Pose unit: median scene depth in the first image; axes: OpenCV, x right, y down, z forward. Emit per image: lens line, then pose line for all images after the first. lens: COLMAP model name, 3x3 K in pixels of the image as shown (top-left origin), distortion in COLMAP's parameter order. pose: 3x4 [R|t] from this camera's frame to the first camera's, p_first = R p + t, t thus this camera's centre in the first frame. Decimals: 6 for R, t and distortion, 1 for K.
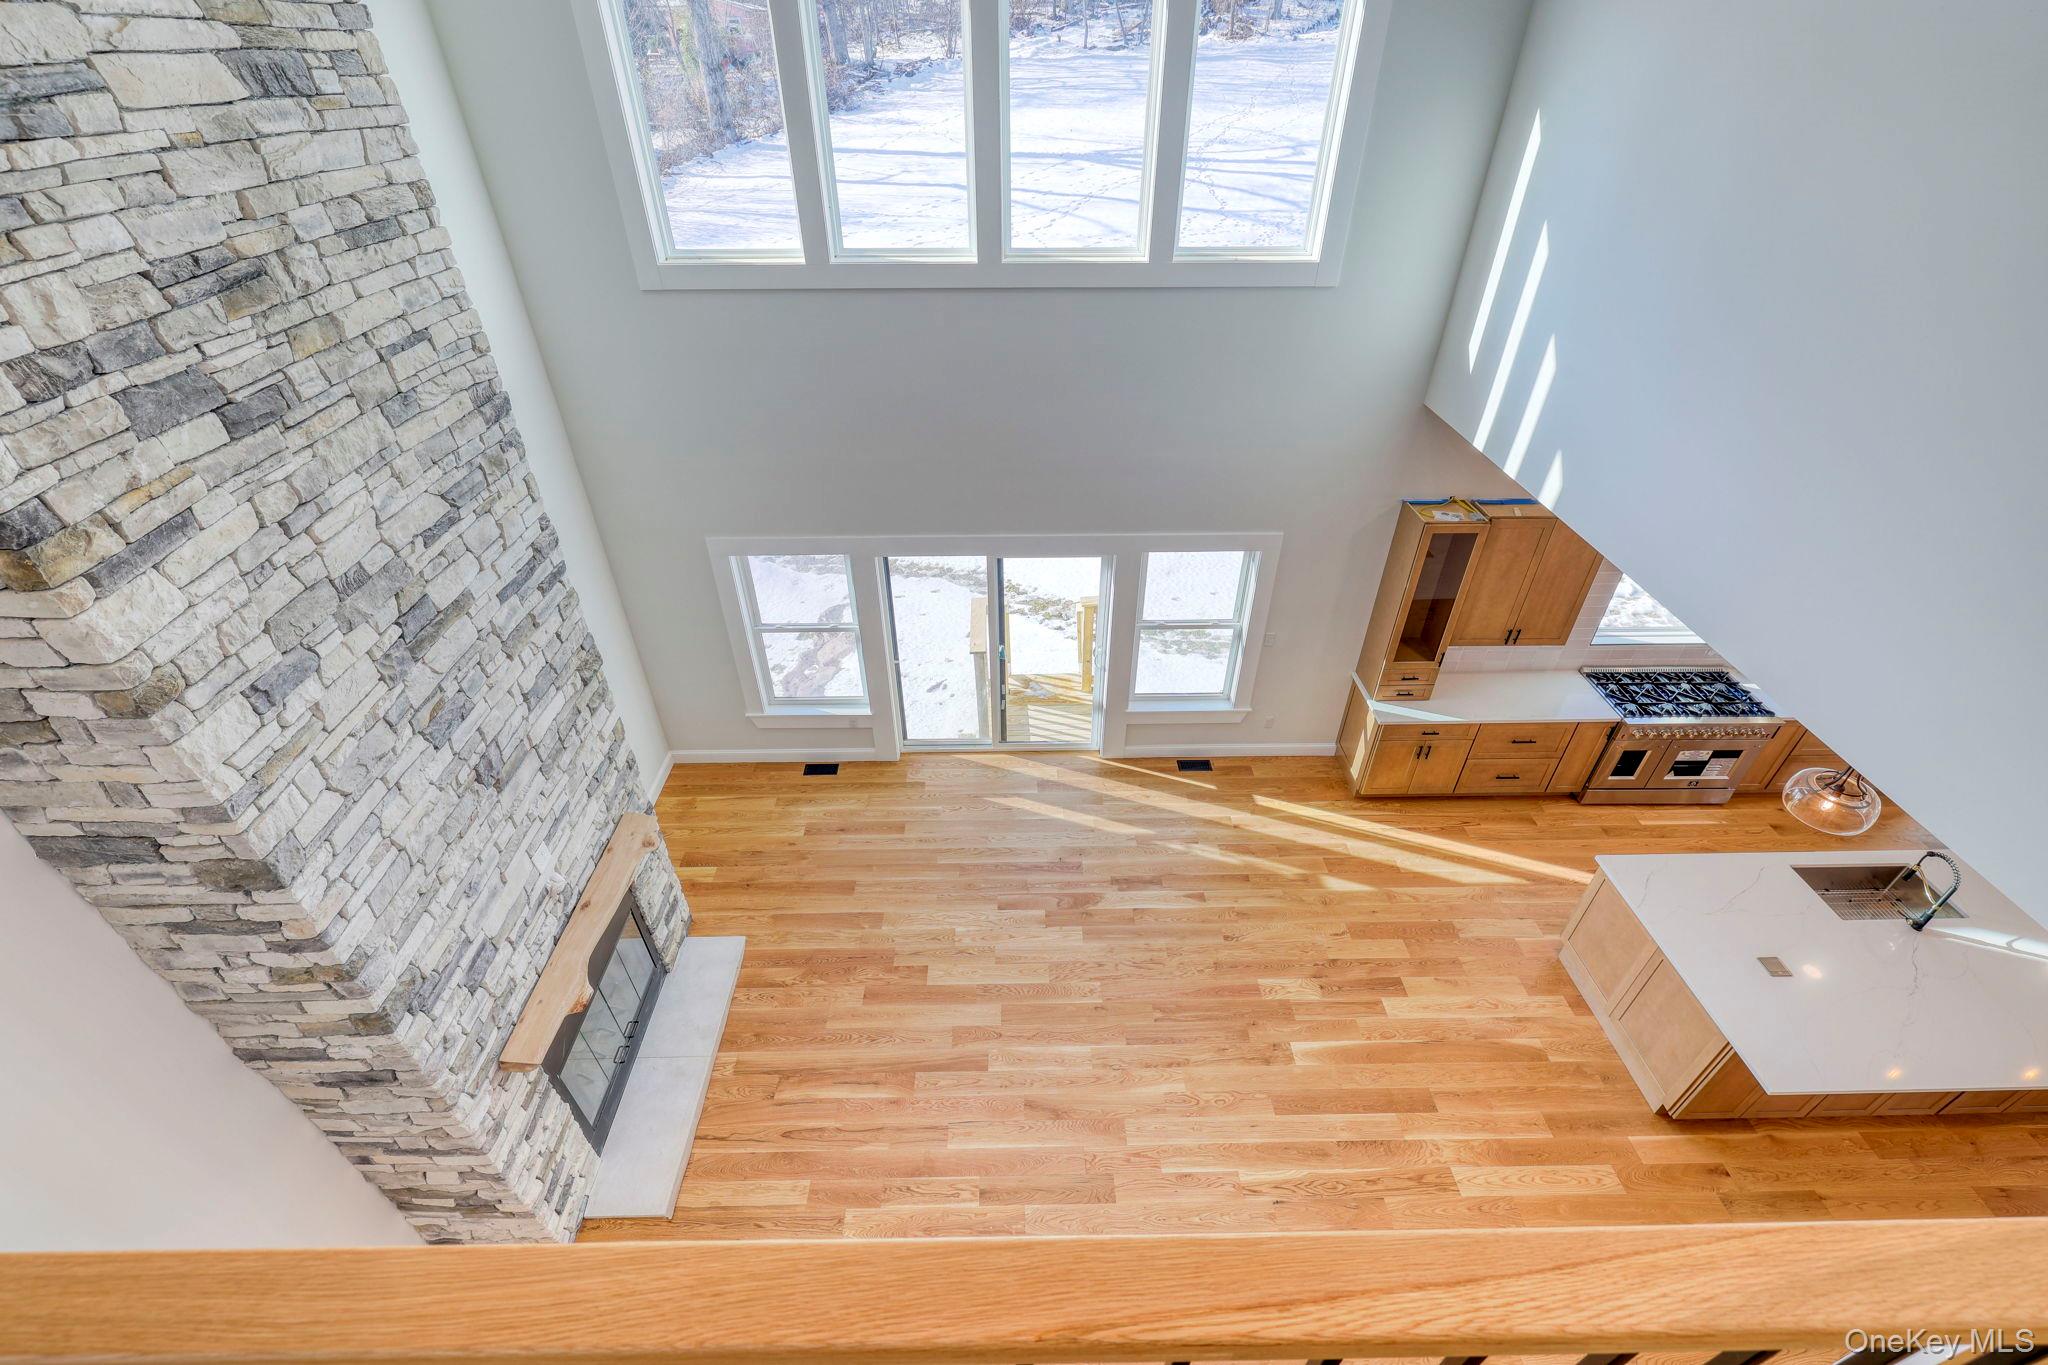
lens RADIAL K [[858.1, 0, 1022.1], [0, 858.1, 679.9], [0, 0, 1]] dist [-0.001169, -0.000325]
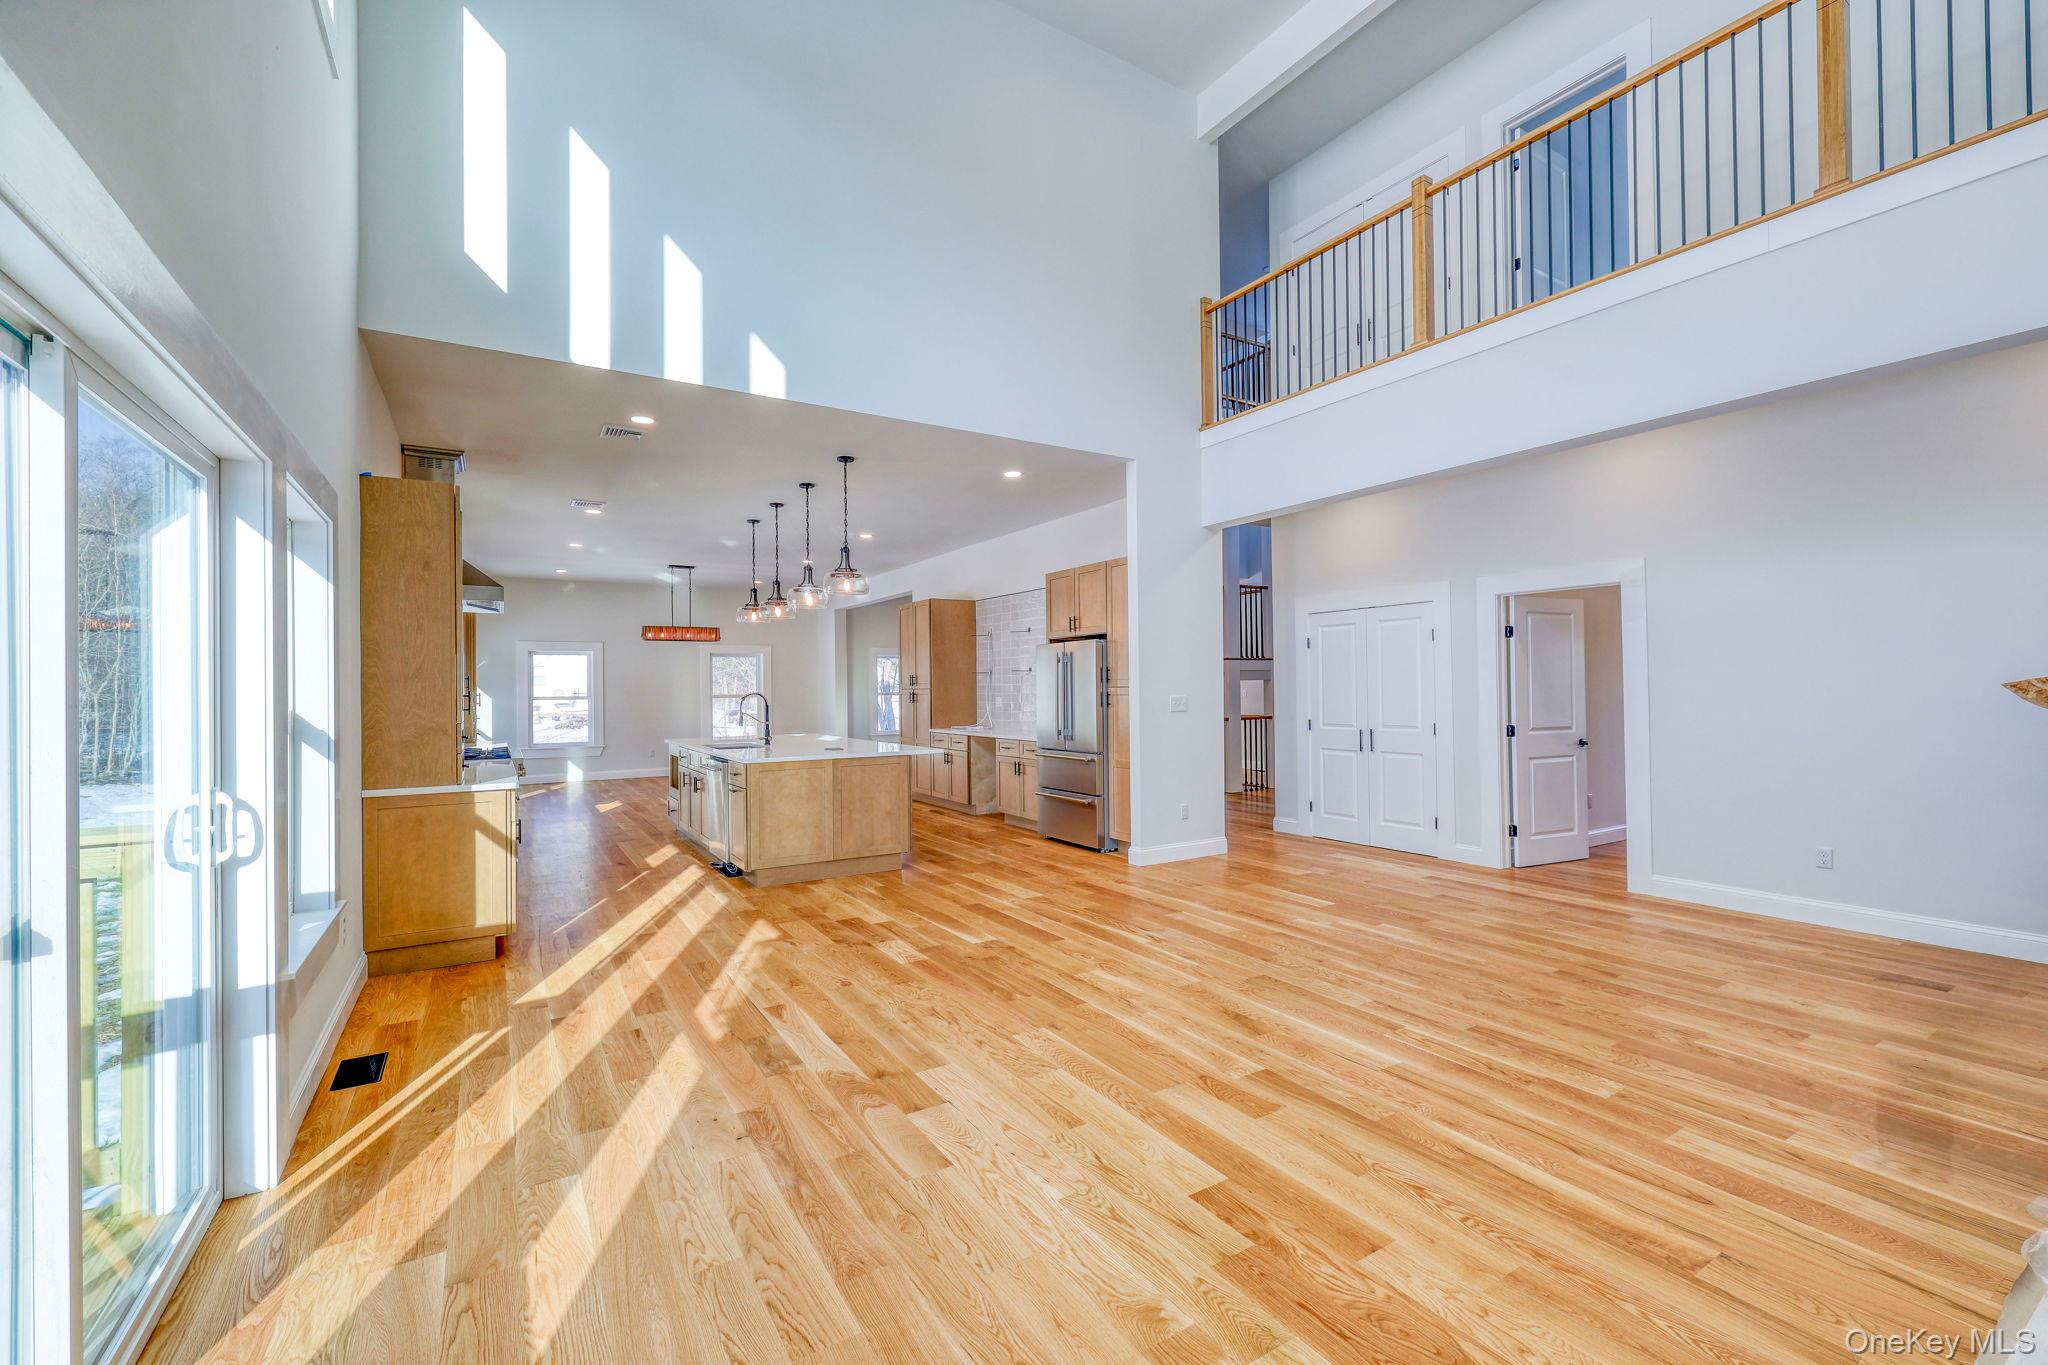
lens RADIAL K [[858.1, 0, 1017.7], [0, 858.1, 684.7], [0, 0, 1]] dist [-0.001169, -0.000325]
pose [[-0.507892, 0.010216, 0.861360, -0.686405], [0.516362, 0.803981, 0.294932, -0.017871], [-0.689504, 0.594567, -0.413611, 1.802507]]
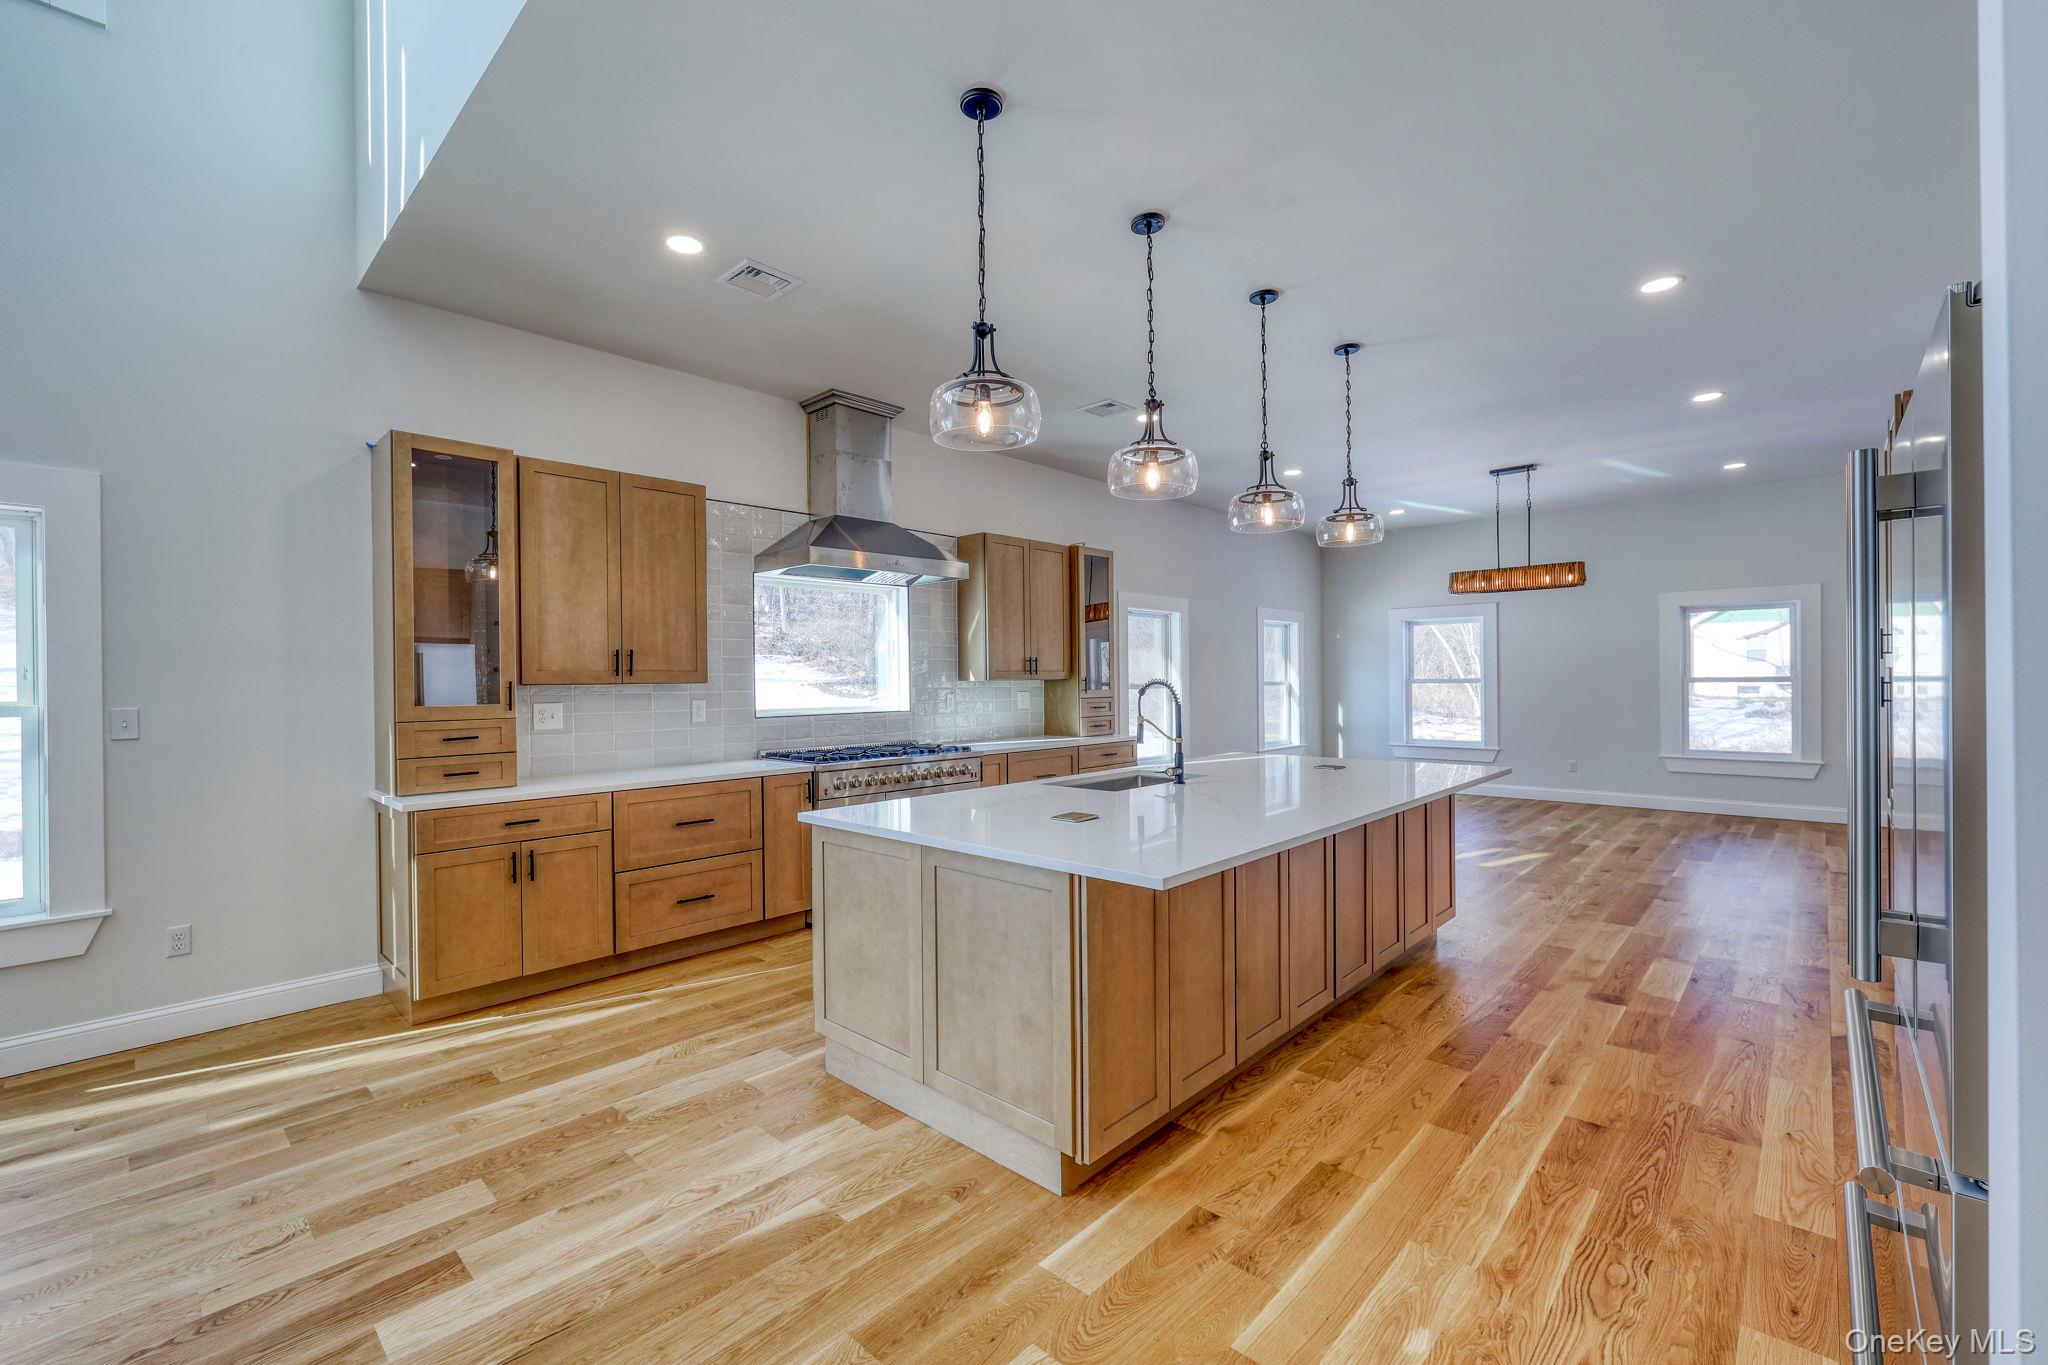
lens RADIAL K [[858.1, 0, 1020.6], [0, 858.1, 680.3], [0, 0, 1]] dist [-0.001169, -0.000325]
pose [[0.695735, -0.007695, 0.718257, 0.577689], [0.430804, 0.804608, -0.408674, 0.667070], [-0.574770, 0.593757, 0.563109, 0.860331]]
